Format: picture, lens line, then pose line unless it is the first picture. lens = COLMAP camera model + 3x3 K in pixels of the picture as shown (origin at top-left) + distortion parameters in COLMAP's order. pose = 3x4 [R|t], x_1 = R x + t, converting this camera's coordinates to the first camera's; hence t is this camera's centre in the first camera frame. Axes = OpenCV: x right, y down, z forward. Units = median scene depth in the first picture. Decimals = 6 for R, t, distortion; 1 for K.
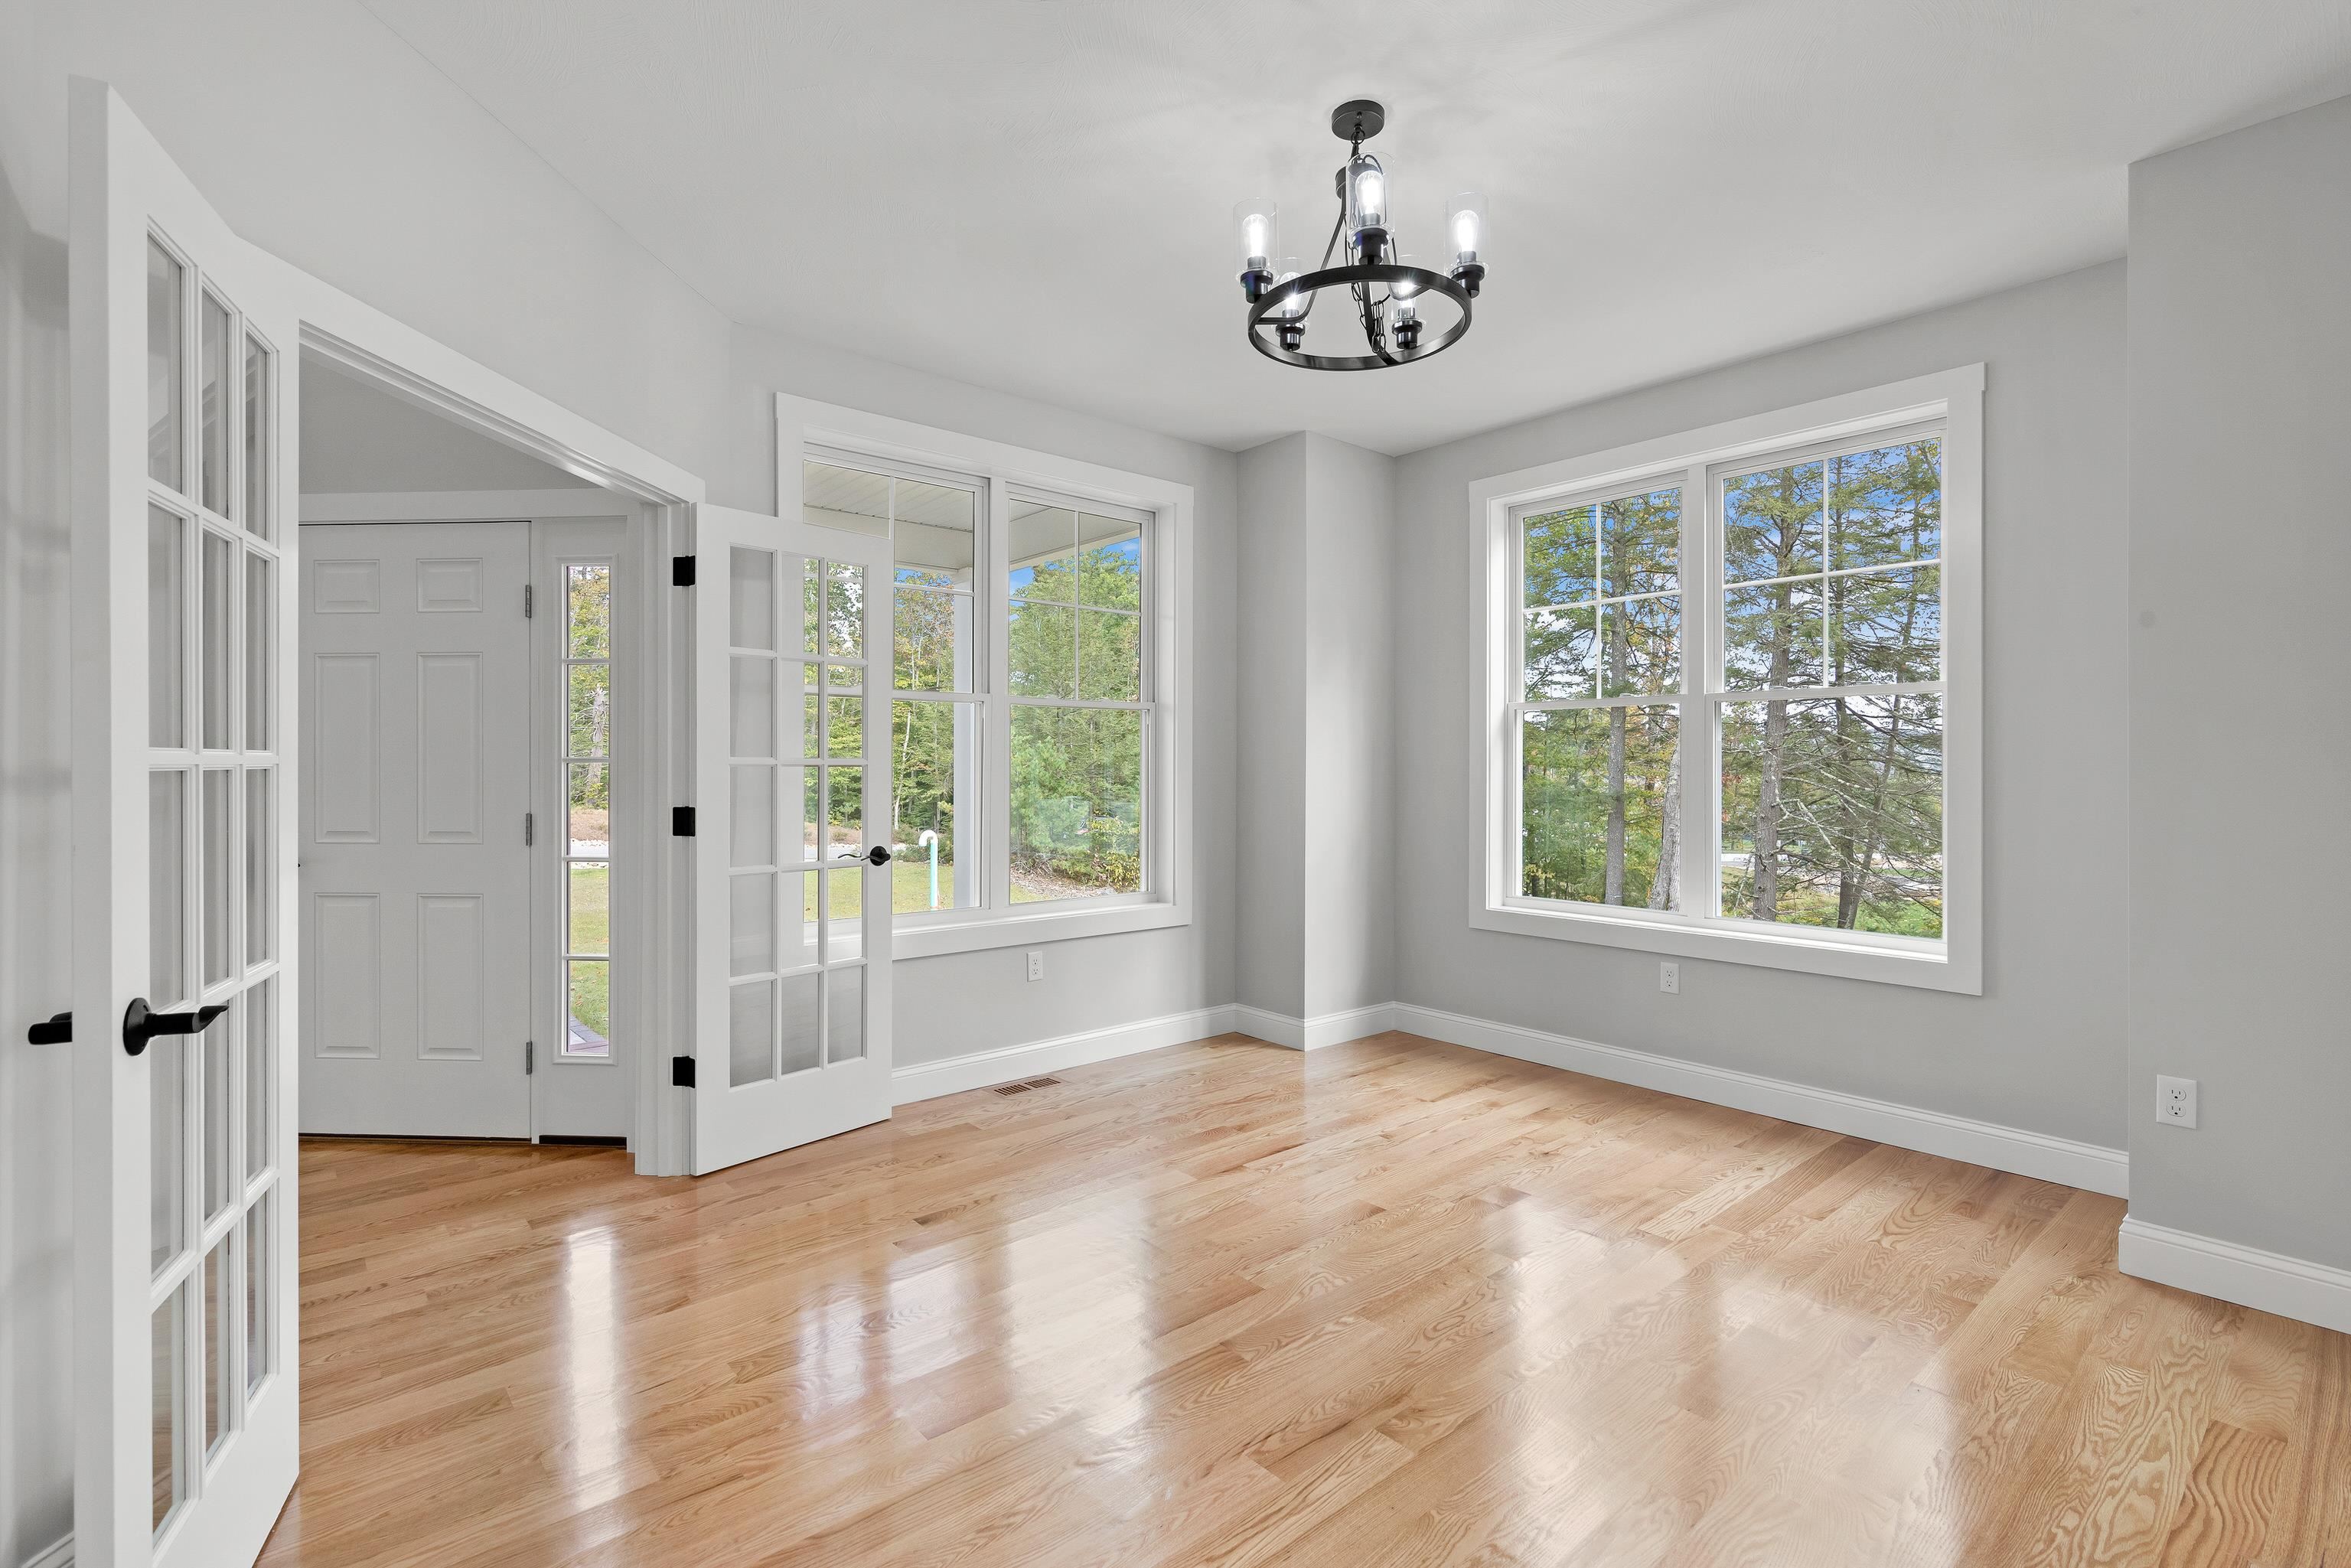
lens RADIAL K [[1087.8, 0, 1182.2], [0, 1087.8, 781.0], [0, 0, 1]] dist [-0.001297, -0.000223]
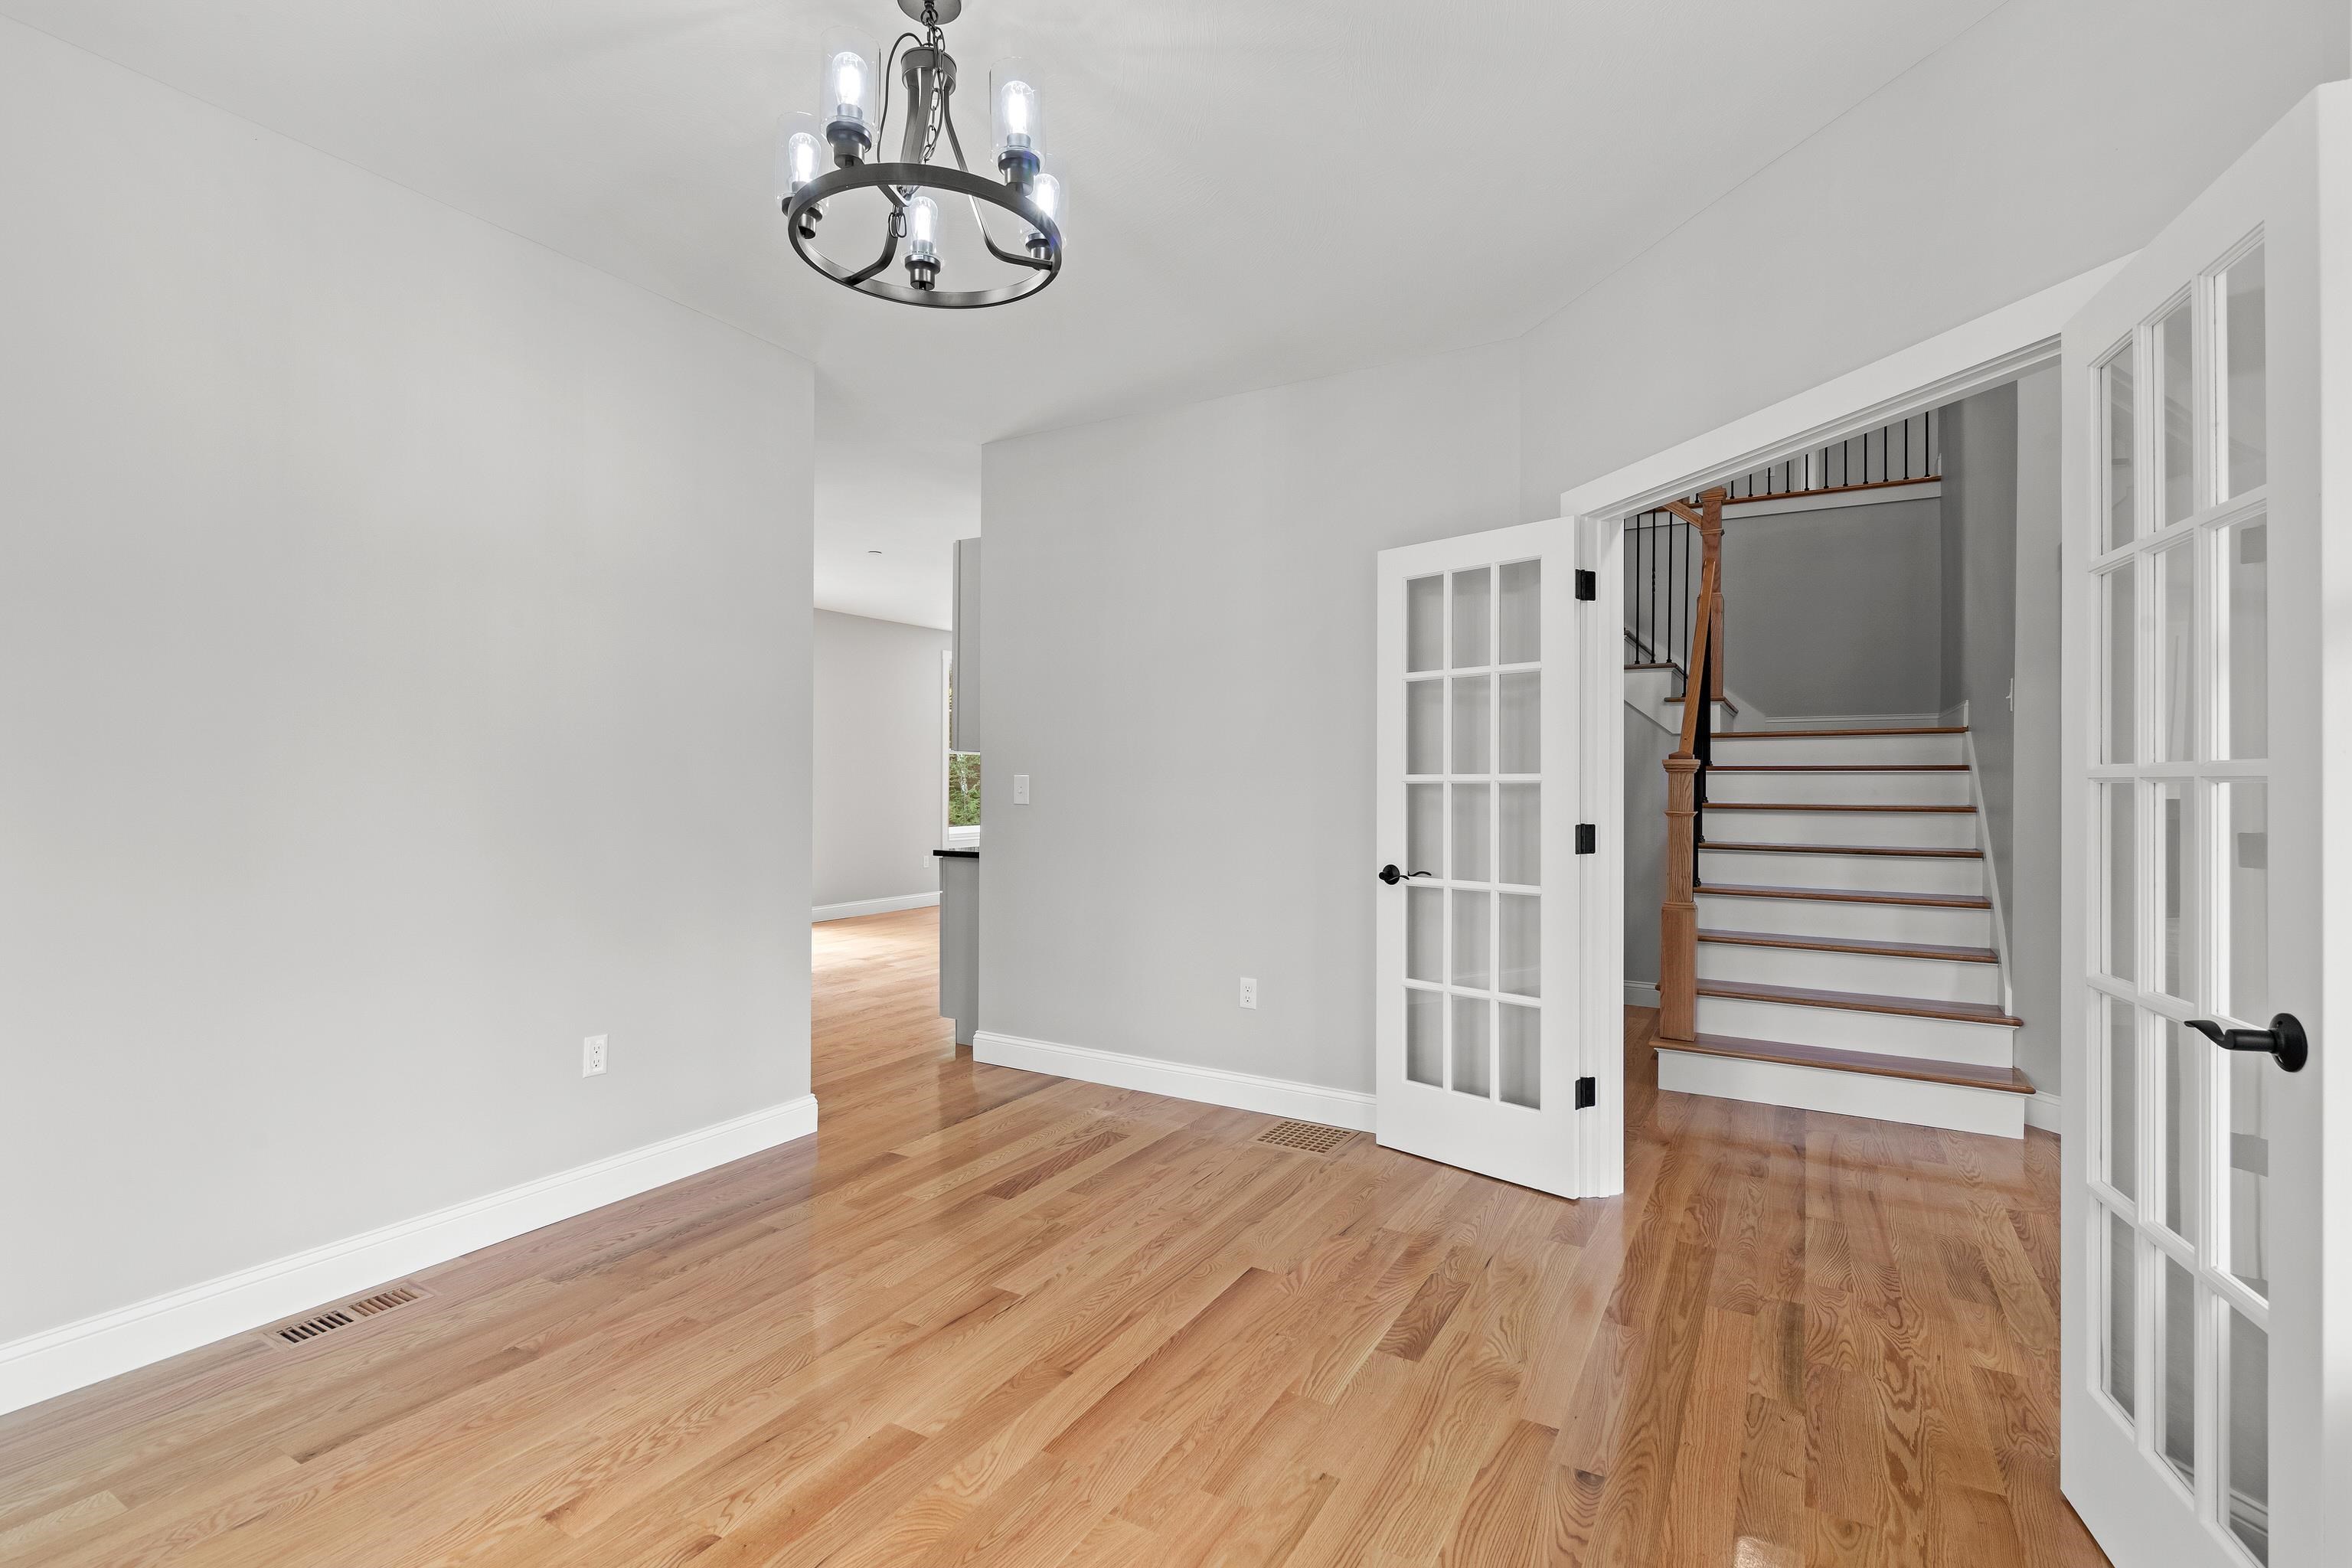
lens RADIAL K [[1081.4, 0, 1171.5], [0, 1081.4, 785.4], [0, 0, 1]] dist [0.000426, -0.000354]
pose [[-0.947847, -0.001833, -0.318719, 0.182663], [-0.007518, 0.999834, 0.016610, -0.017317], [0.318636, 0.018140, -0.947704, 1.358628]]
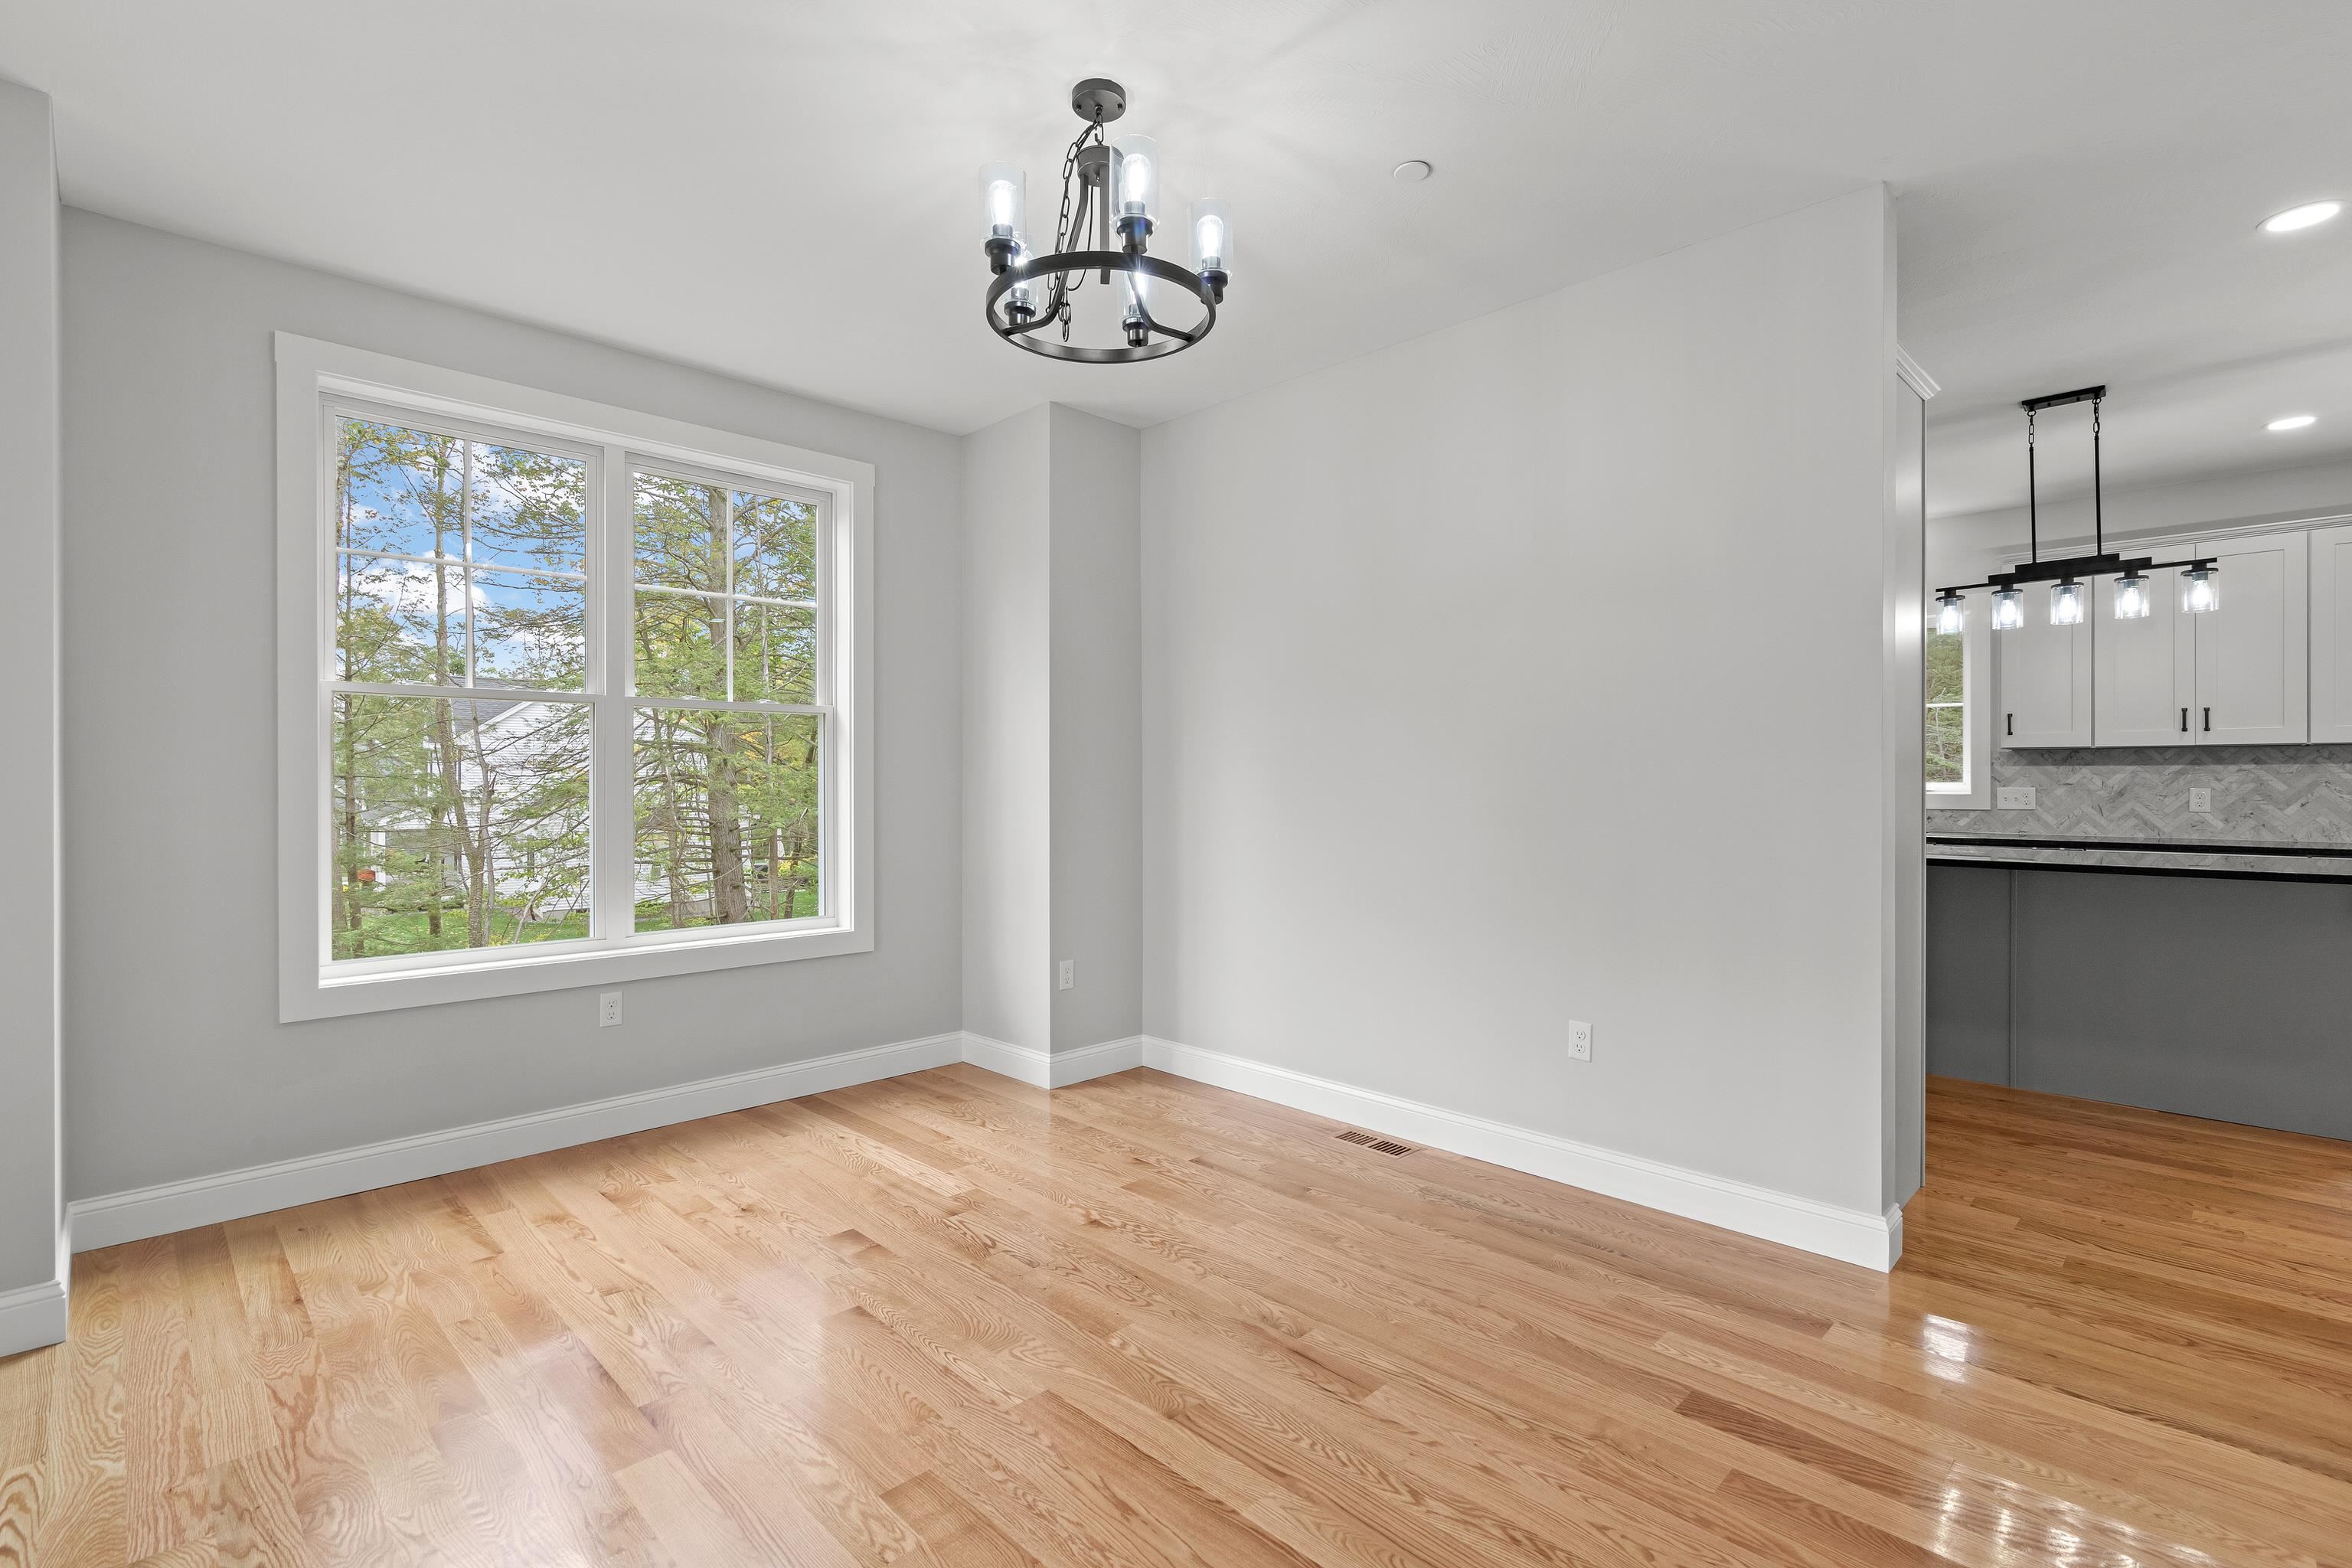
lens RADIAL K [[1072.4, 0, 1176.0], [0, 1072.4, 784.0], [0, 0, 1]] dist [-0.001888, -0.000488]
pose [[-0.069349, -0.005335, 0.997578, -0.590260], [0.014239, 0.999879, 0.006337, -0.006972], [-0.997491, 0.014644, -0.069264, 0.736277]]
